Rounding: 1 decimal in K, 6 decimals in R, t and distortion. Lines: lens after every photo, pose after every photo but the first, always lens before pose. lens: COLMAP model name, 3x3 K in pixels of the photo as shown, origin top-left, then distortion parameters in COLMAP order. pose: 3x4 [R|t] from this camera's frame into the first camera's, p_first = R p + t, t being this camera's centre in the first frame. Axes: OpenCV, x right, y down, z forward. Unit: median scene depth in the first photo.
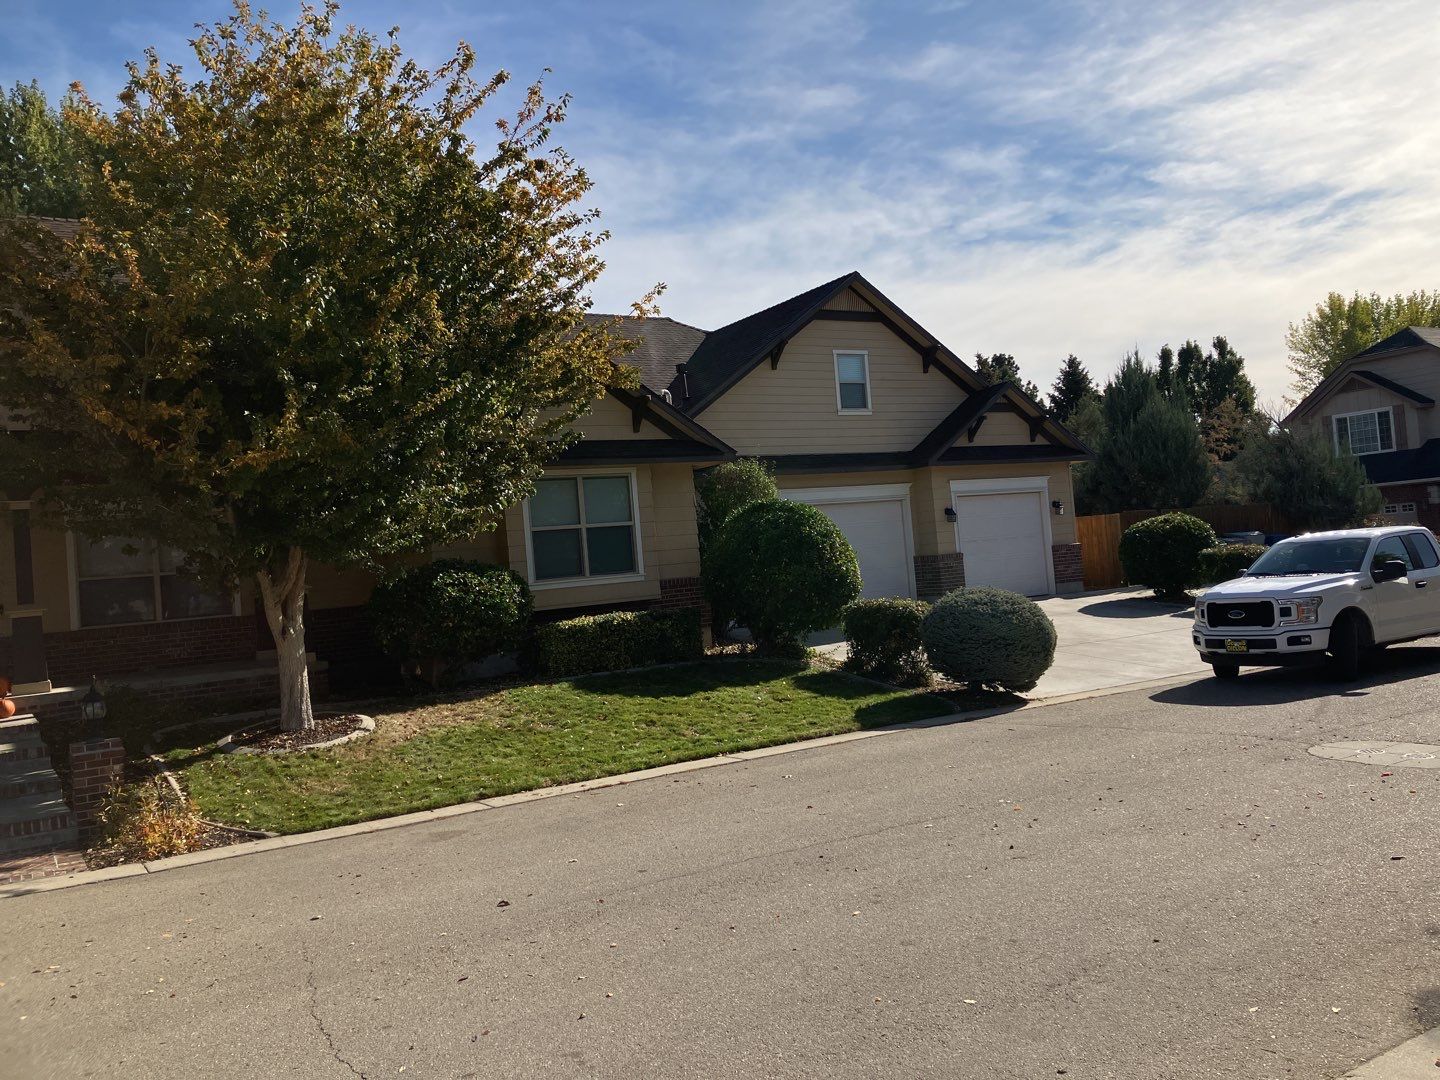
lens RADIAL K [[1169.7, 0, 720.0], [0, 1169.7, 540.0], [0, 0, 1]] dist [0.102550, -0.139756]
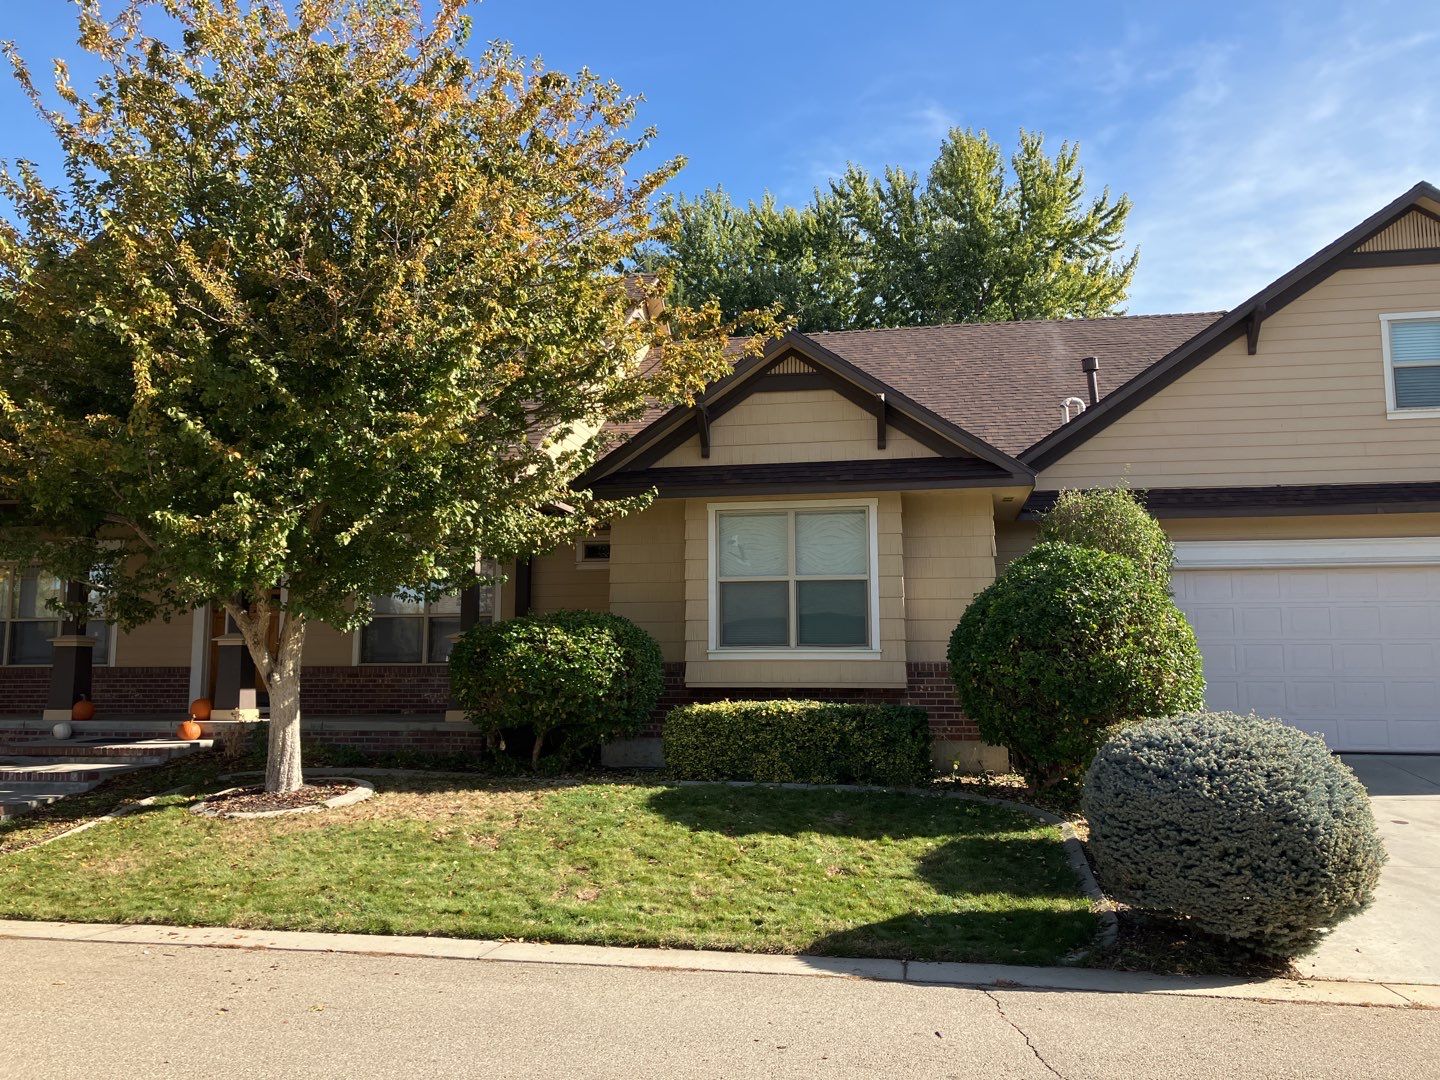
lens RADIAL K [[1169.7, 0, 720.0], [0, 1169.7, 540.0], [0, 0, 1]] dist [0.102550, -0.139756]
pose [[0.740708, 0.004086, -0.671815, 0.341377], [-0.049670, 0.997578, -0.048696, 0.002249], [0.669989, 0.069438, 0.739117, 0.427843]]
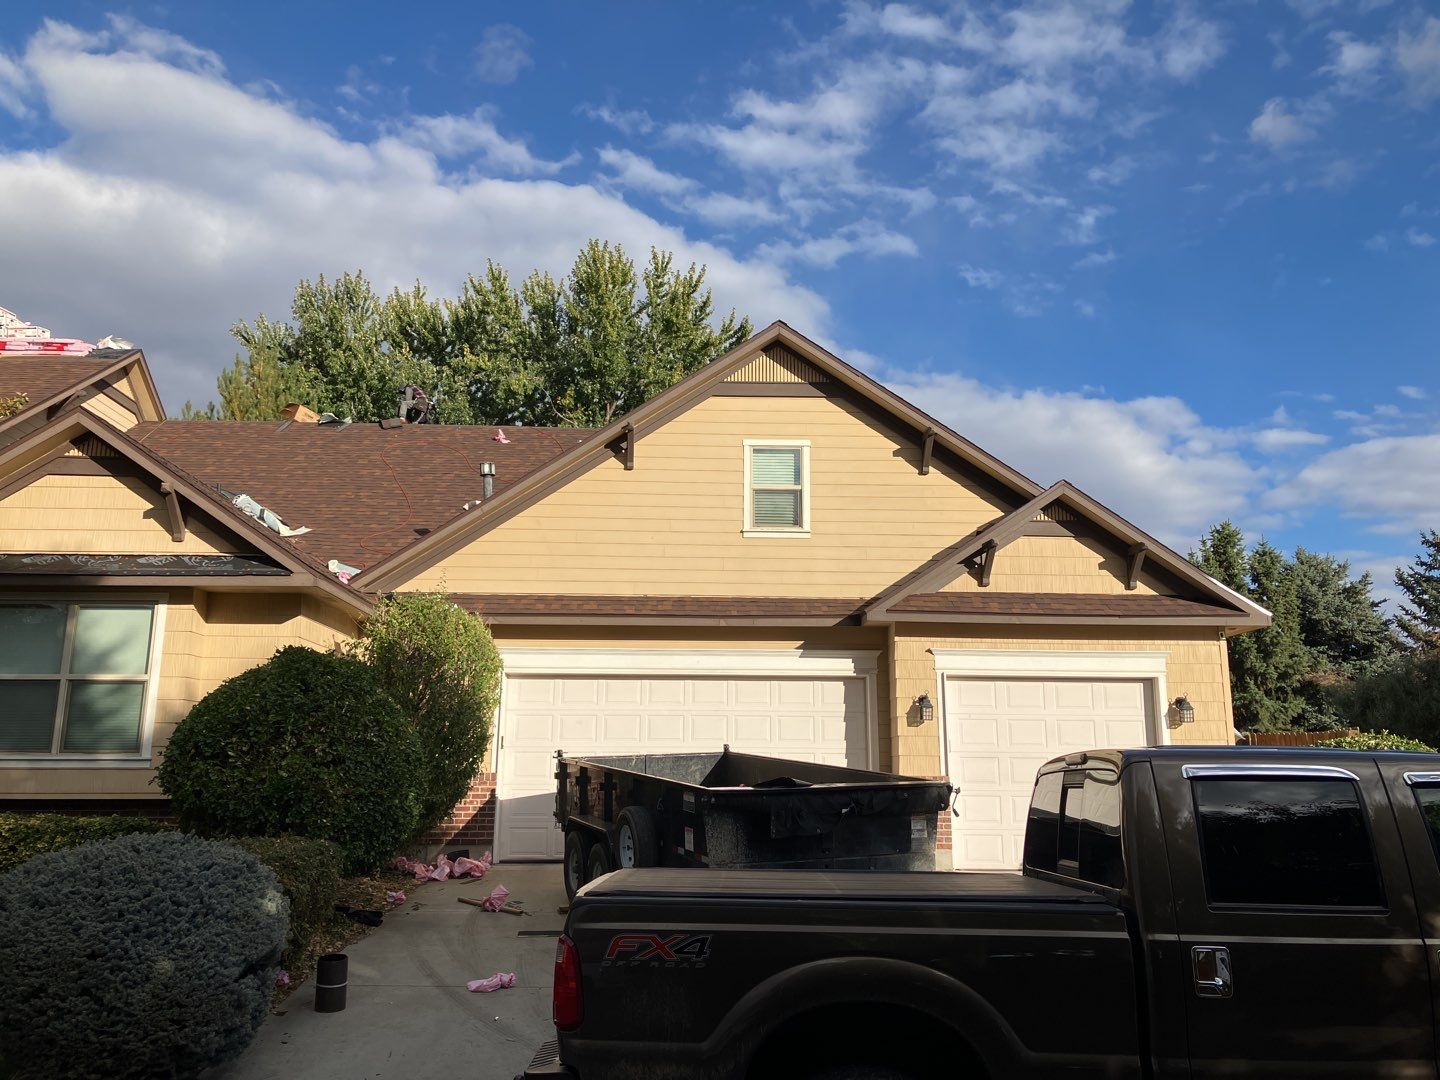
lens RADIAL K [[1169.7, 0, 720.0], [0, 1169.7, 540.0], [0, 0, 1]] dist [0.102550, -0.139756]
pose [[0.863963, -0.013288, -0.503379, 0.546260], [-0.067673, 0.987519, -0.142217, -0.018250], [0.498987, 0.156936, 0.852281, 0.597549]]
